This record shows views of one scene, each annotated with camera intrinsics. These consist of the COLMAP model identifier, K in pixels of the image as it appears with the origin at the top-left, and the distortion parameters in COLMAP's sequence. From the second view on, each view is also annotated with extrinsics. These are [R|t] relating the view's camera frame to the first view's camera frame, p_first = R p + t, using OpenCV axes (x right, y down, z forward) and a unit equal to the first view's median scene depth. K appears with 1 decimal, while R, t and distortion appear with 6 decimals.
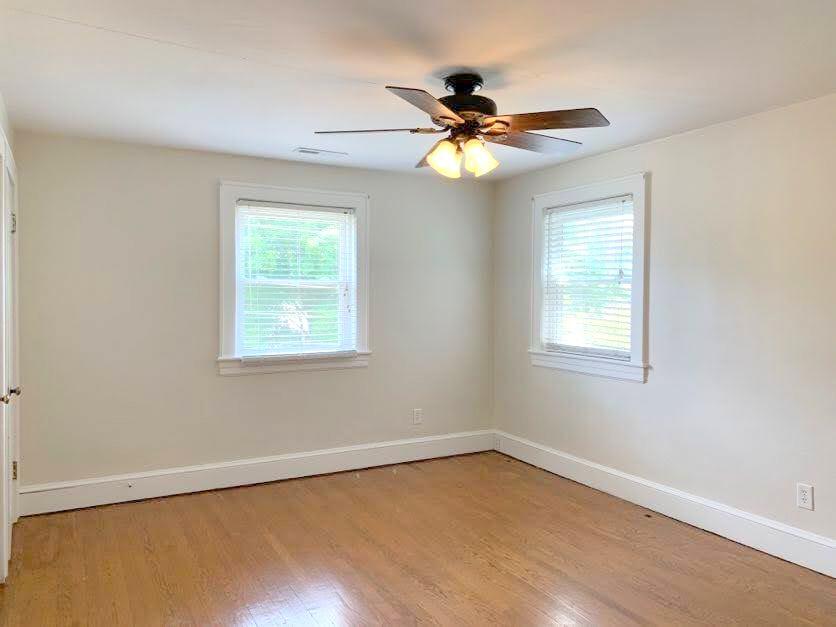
lens RADIAL K [[626.9, 0, 418.0], [0, 626.9, 313.5], [0, 0, 1]] dist [0.000992, -0.001373]
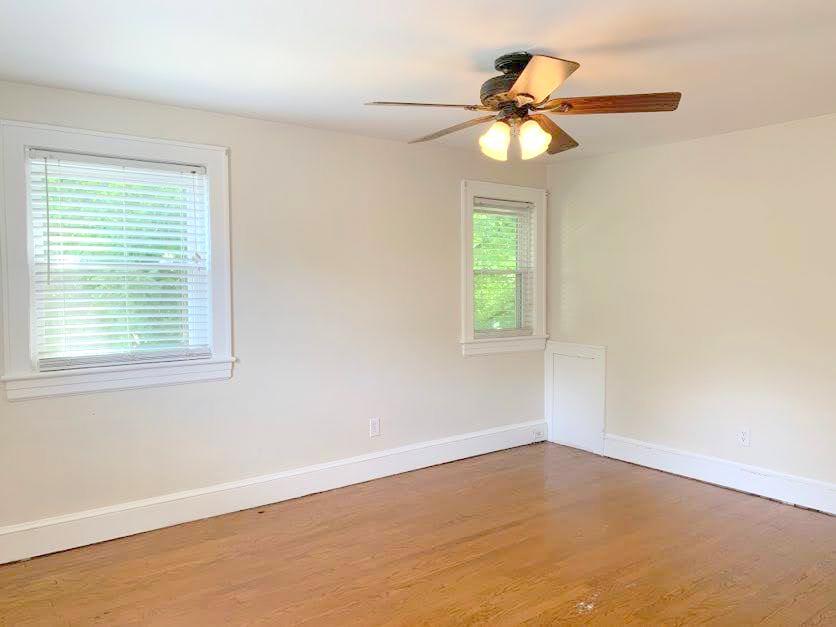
lens RADIAL K [[626.9, 0, 418.0], [0, 626.9, 313.5], [0, 0, 1]] dist [0.000992, -0.001373]
pose [[-0.146014, -0.057454, 0.987613, -0.582849], [0.029555, 0.997613, 0.062405, -0.034271], [-0.988841, 0.038301, -0.143967, 0.856914]]
